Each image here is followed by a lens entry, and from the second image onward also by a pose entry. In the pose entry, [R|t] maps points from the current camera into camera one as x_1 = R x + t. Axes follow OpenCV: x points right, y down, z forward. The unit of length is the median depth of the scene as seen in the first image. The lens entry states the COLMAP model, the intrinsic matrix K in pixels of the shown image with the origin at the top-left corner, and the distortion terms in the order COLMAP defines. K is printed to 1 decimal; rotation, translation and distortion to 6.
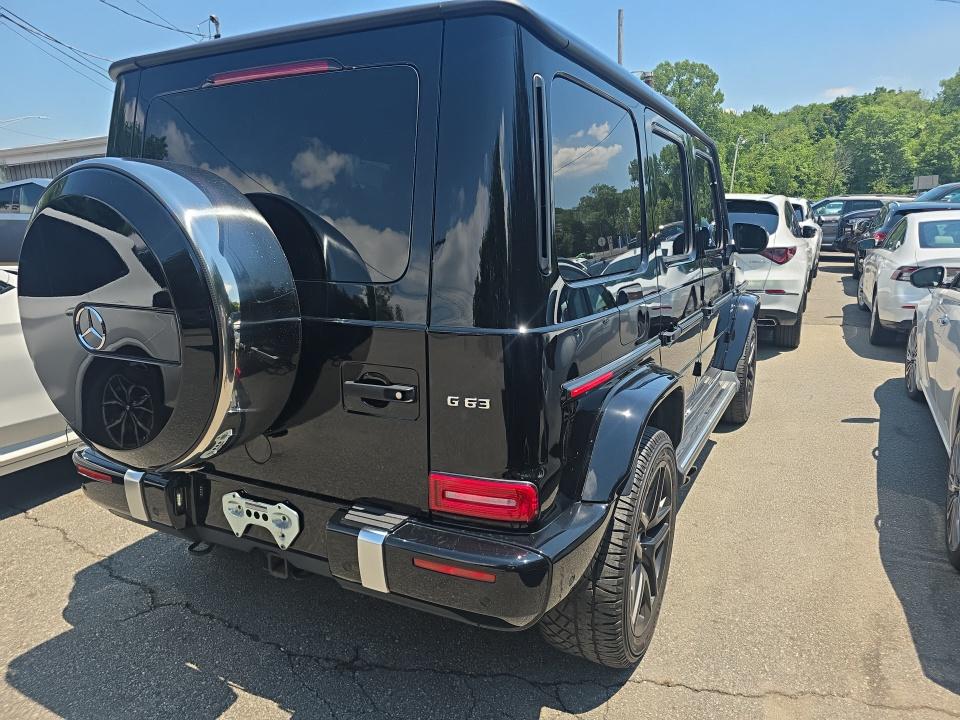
lens RADIAL K [[656.0, 0, 499.2], [0, 656.0, 358.7], [0, 0, 1]] dist [0.074048, -0.061328]
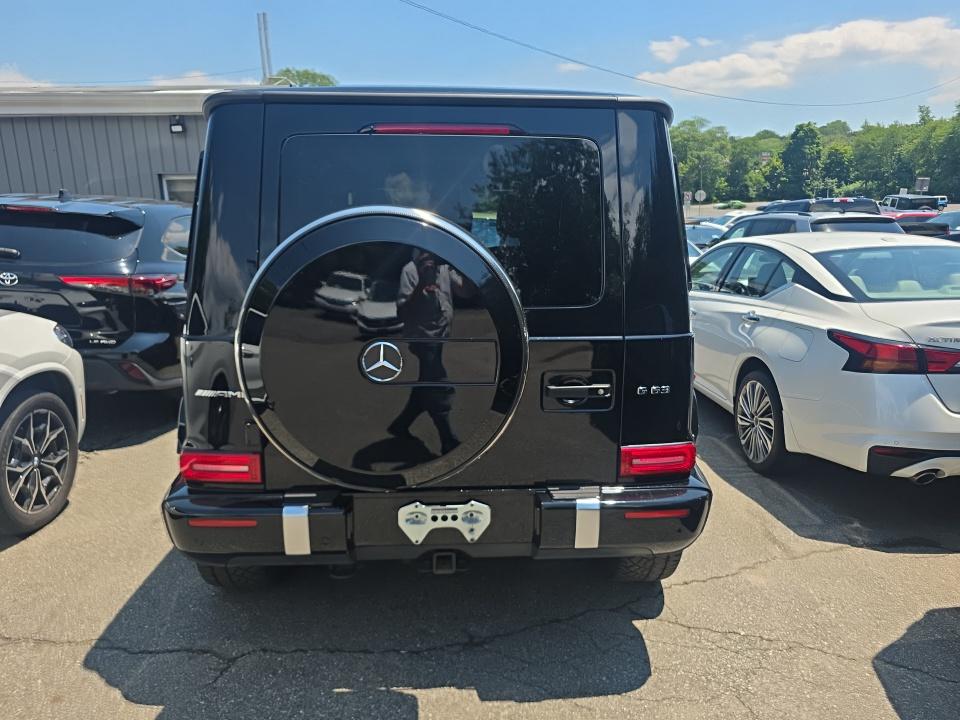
lens RADIAL K [[656.0, 0, 499.2], [0, 656.0, 358.7], [0, 0, 1]] dist [0.074048, -0.061328]
pose [[0.856510, -0.087786, 0.508611, -0.823416], [0.091544, 0.995644, 0.017687, -0.042427], [-0.507948, 0.031411, 0.860815, -0.010449]]
